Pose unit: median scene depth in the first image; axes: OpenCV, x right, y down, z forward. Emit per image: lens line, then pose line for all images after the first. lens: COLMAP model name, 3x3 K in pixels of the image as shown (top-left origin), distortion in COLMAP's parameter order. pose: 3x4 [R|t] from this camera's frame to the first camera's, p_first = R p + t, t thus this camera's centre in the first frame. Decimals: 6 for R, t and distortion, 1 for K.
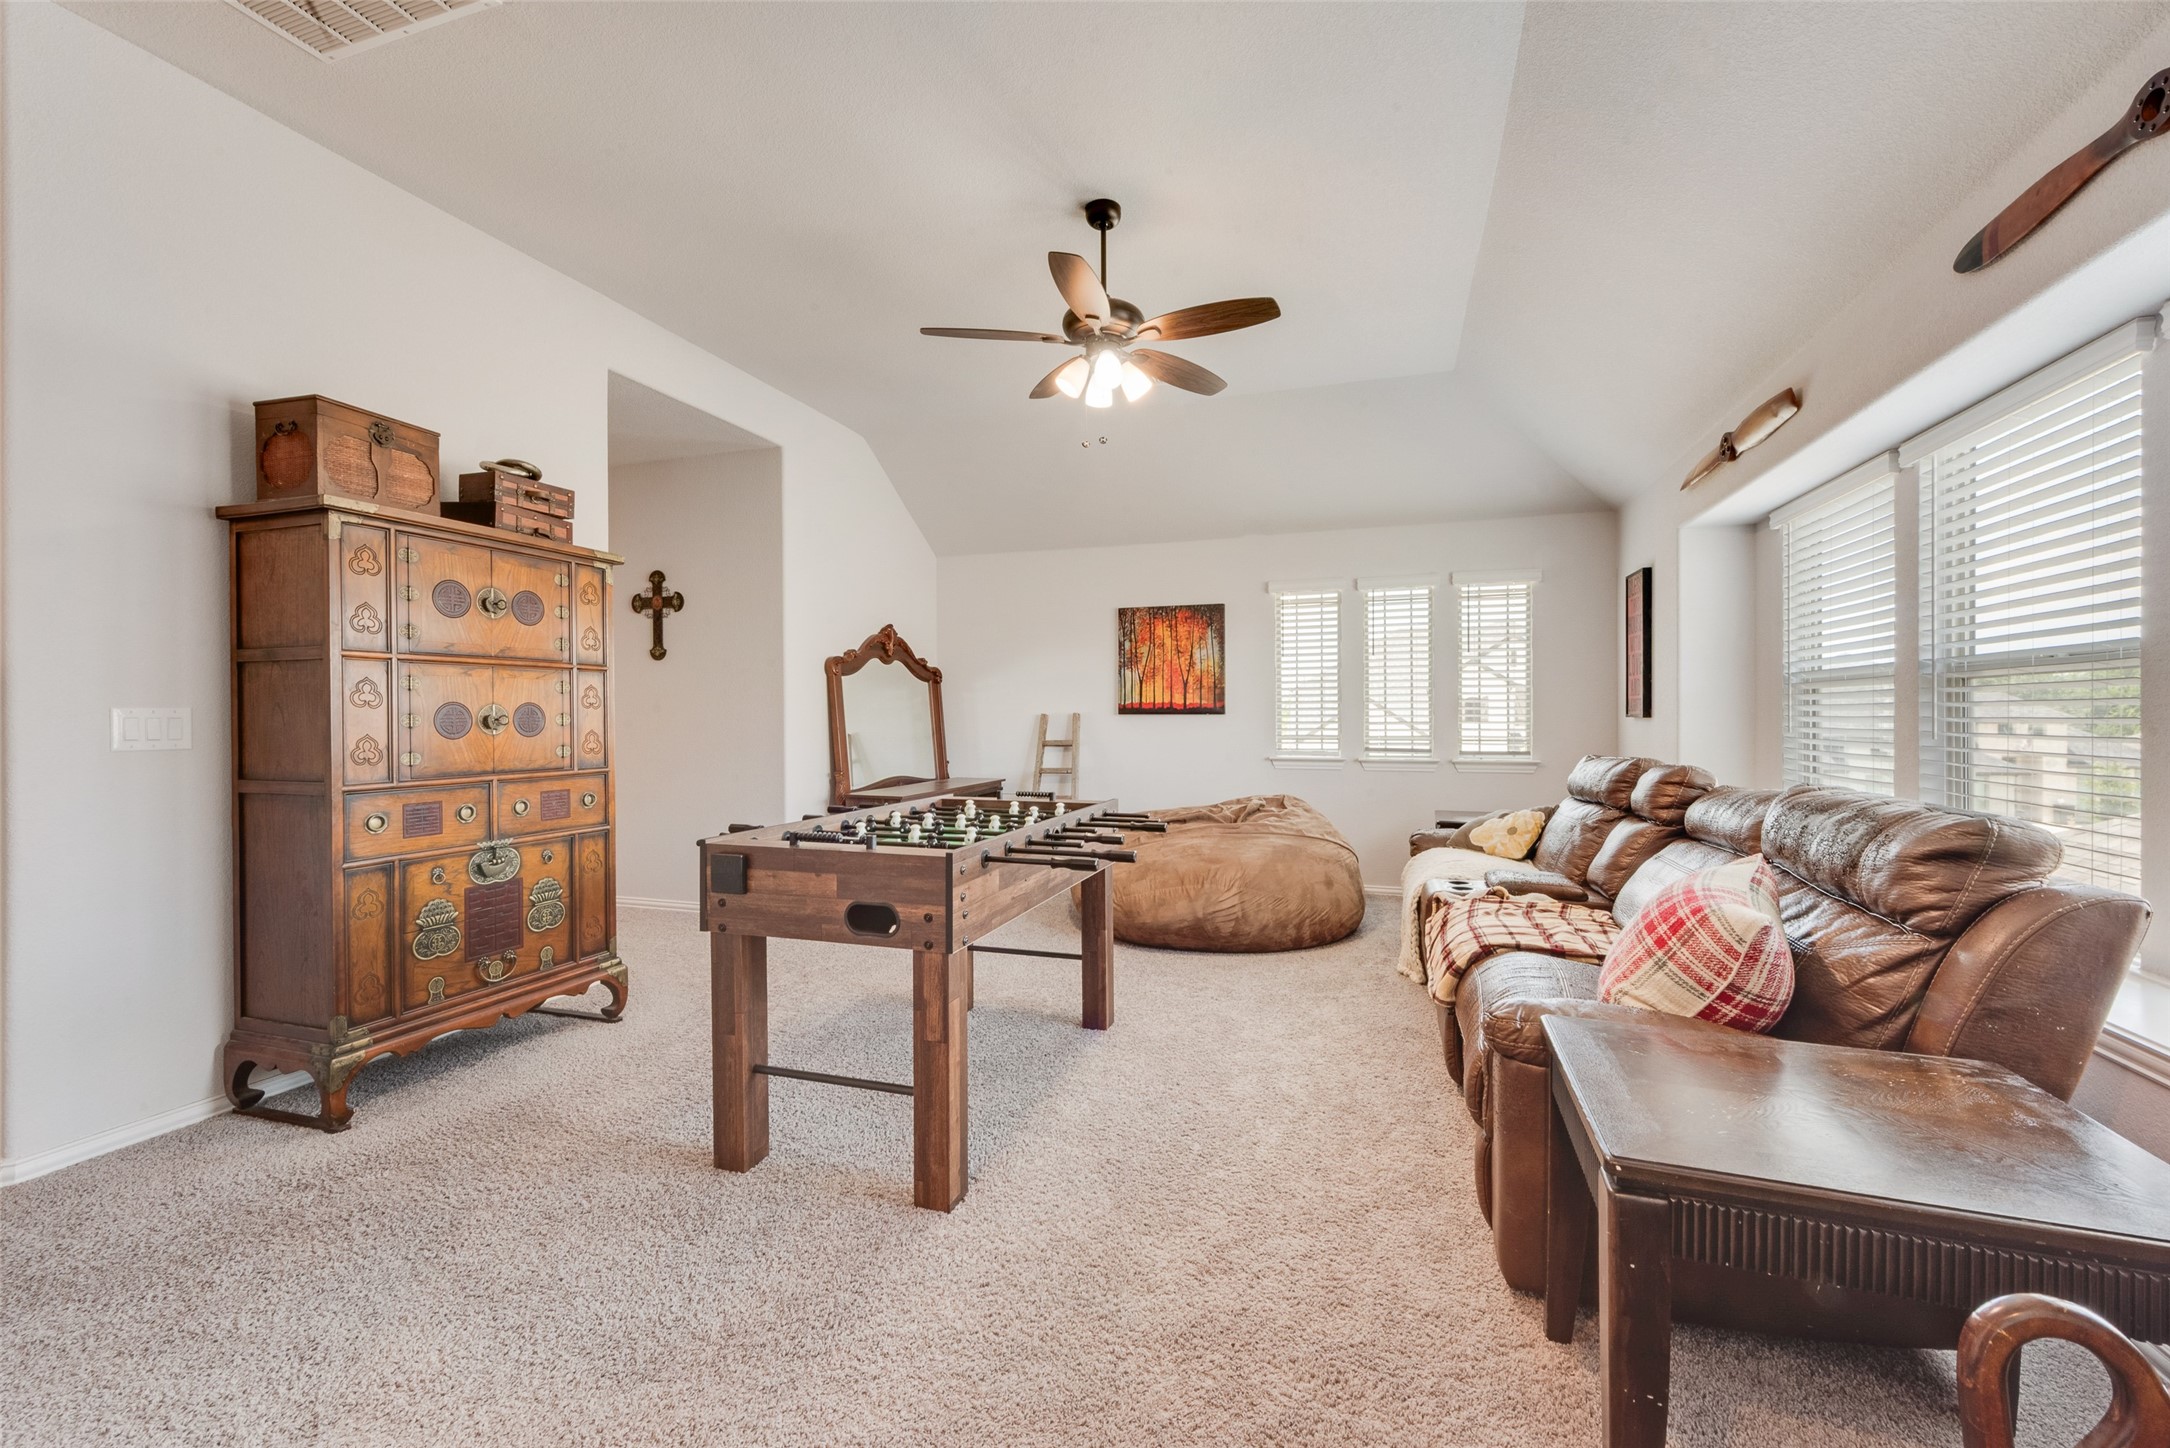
lens RADIAL K [[871.4, 0, 1098.8], [0, 871.4, 720.1], [0, 0, 1]] dist [0.008530, -0.000213]
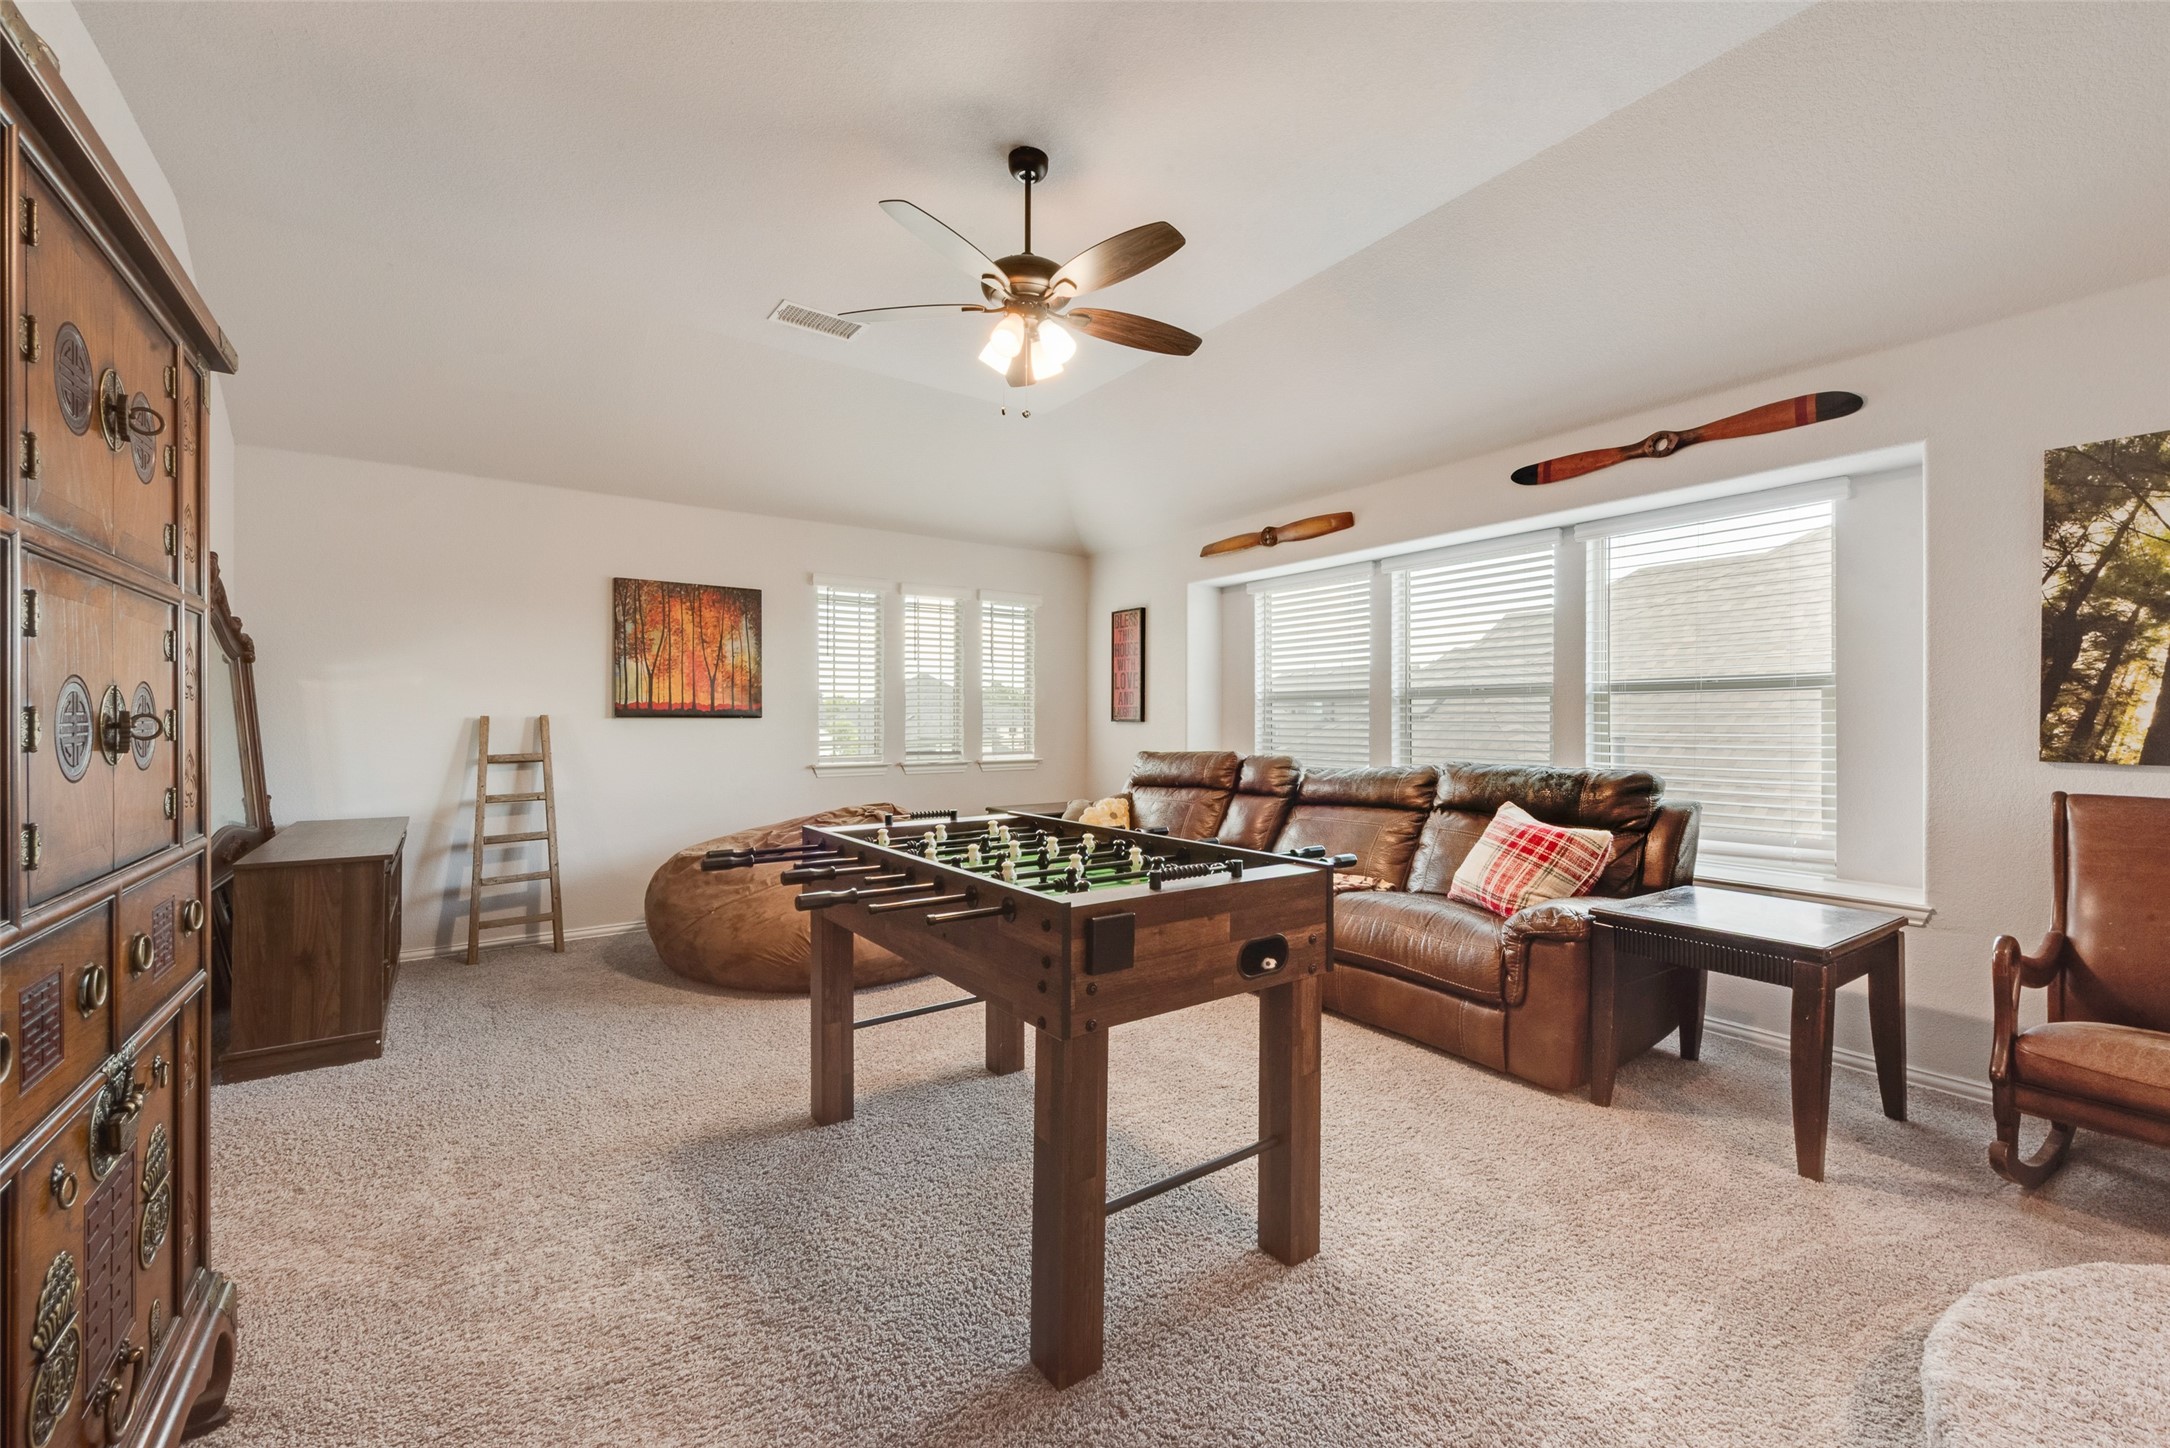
lens RADIAL K [[871.4, 0, 1089.1], [0, 871.4, 724.4], [0, 0, 1]] dist [0.008530, -0.000213]
pose [[0.587018, 0.001194, 0.809573, -0.382138], [0.001587, 0.999995, -0.002625, 0.002455], [-0.809572, 0.002825, 0.587013, 0.237007]]
